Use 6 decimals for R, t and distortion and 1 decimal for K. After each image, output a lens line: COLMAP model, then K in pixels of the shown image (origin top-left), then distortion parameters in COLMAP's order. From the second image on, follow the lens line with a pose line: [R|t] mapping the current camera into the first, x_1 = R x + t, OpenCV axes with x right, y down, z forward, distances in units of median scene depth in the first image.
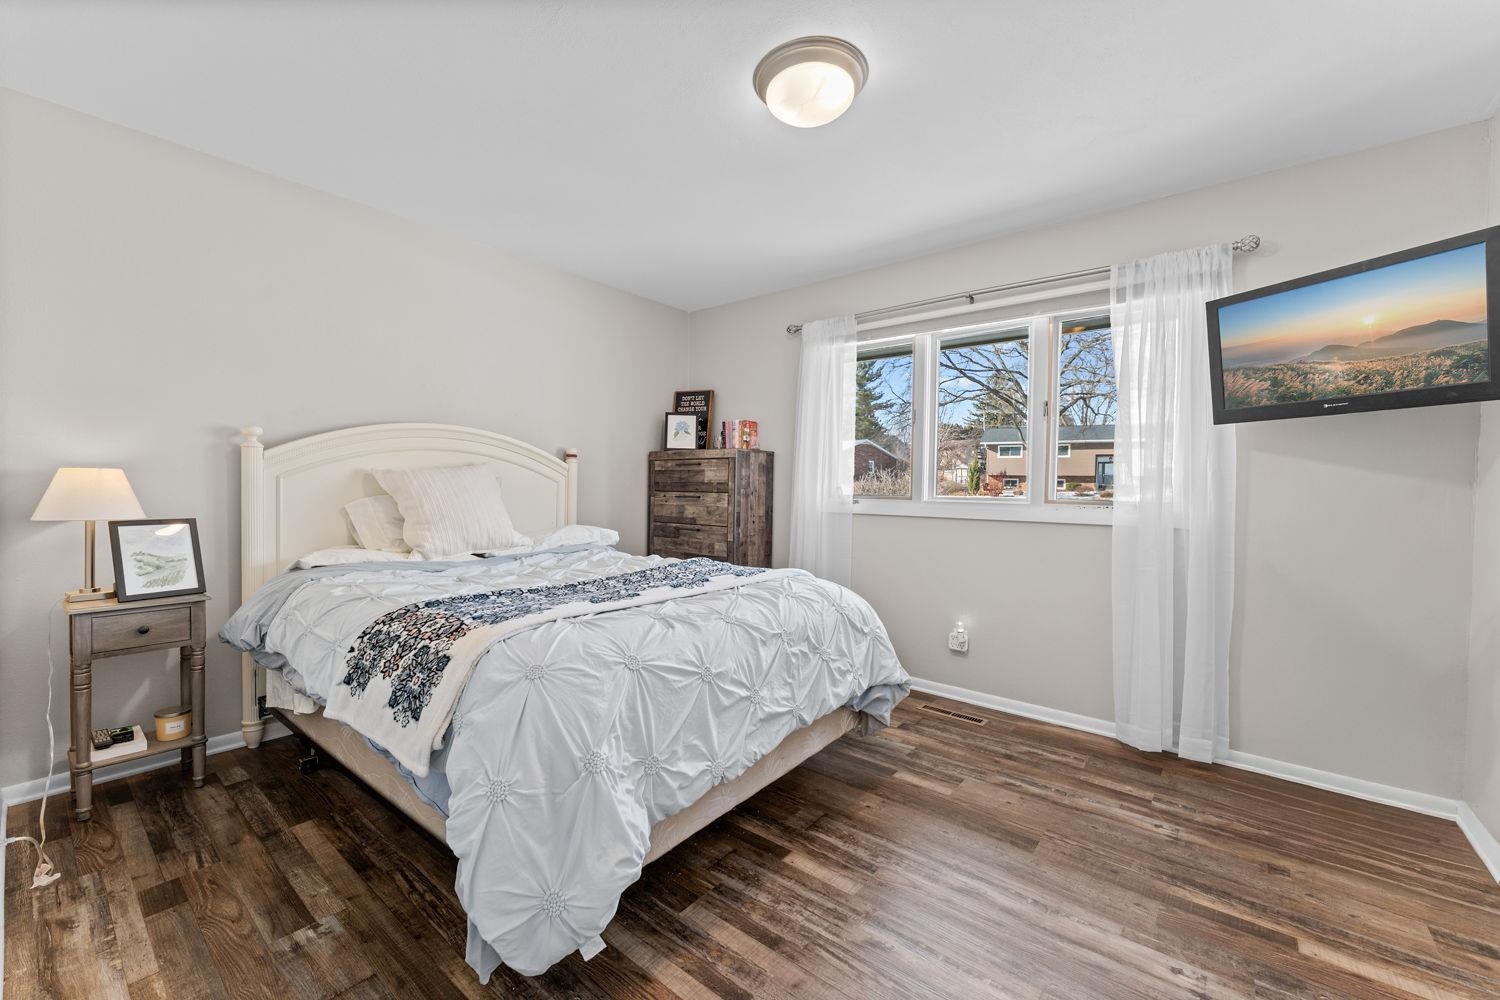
lens RADIAL K [[593.6, 0, 750.0], [0, 593.6, 500.0], [0, 0, 1]] dist [-0.000779, -0.000006]
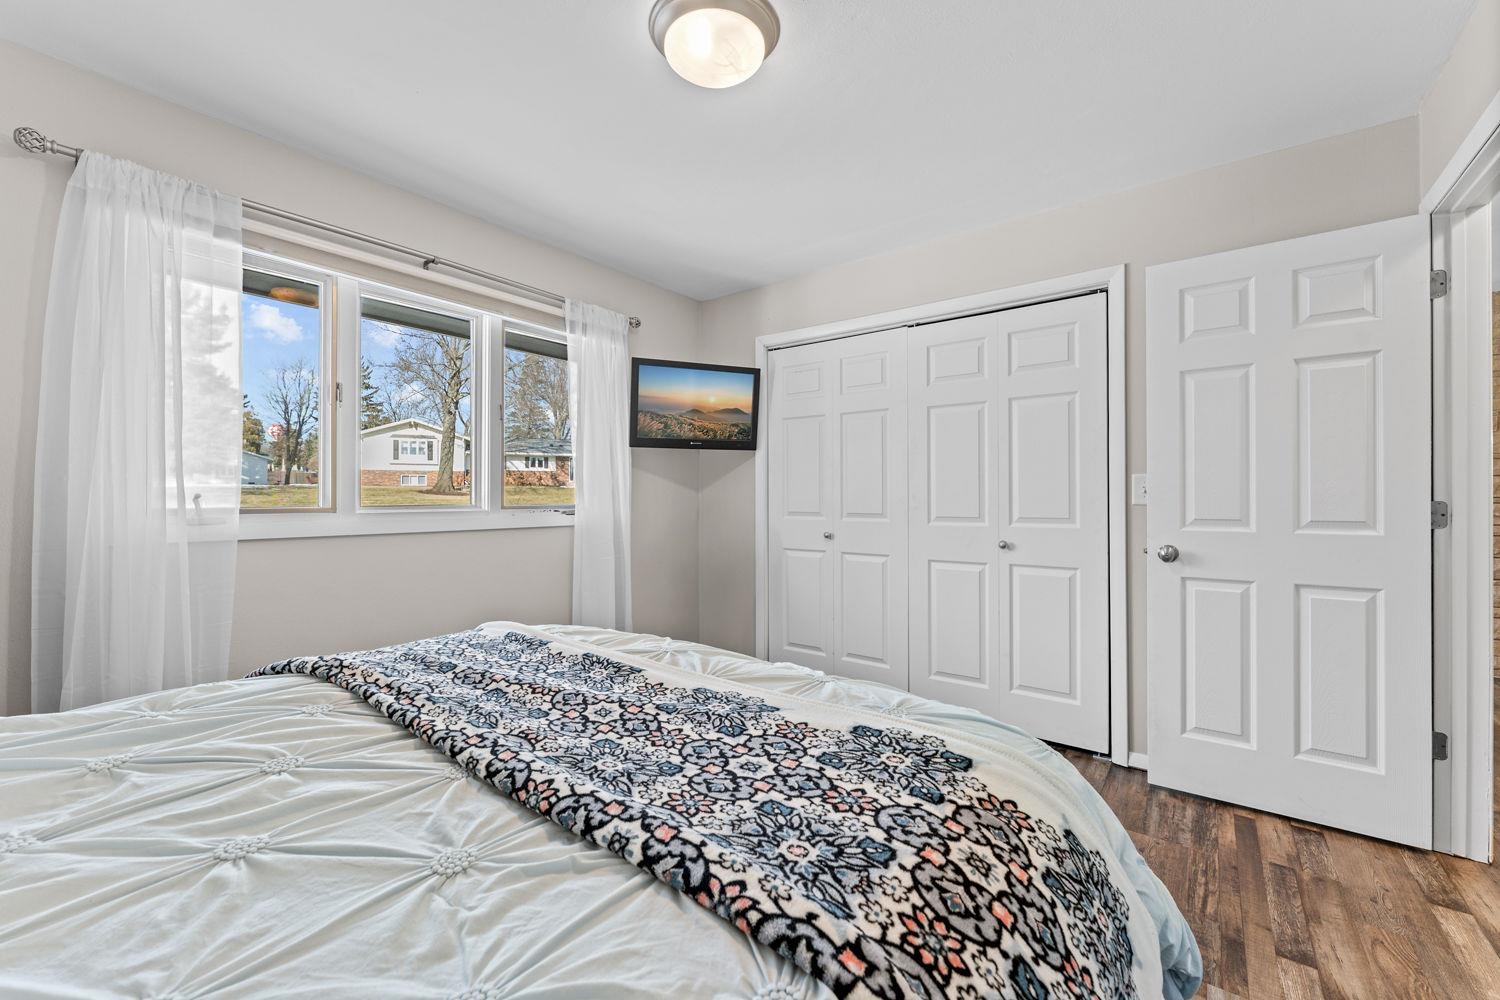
lens RADIAL K [[610.5, 0, 750.0], [0, 610.5, 500.0], [0, 0, 1]] dist [-0.000616, -0.000078]
pose [[-0.029971, -0.016840, 0.999409, -0.633255], [0.023046, 0.999581, 0.017534, -0.029705], [-0.999285, 0.023558, -0.029570, 0.786551]]
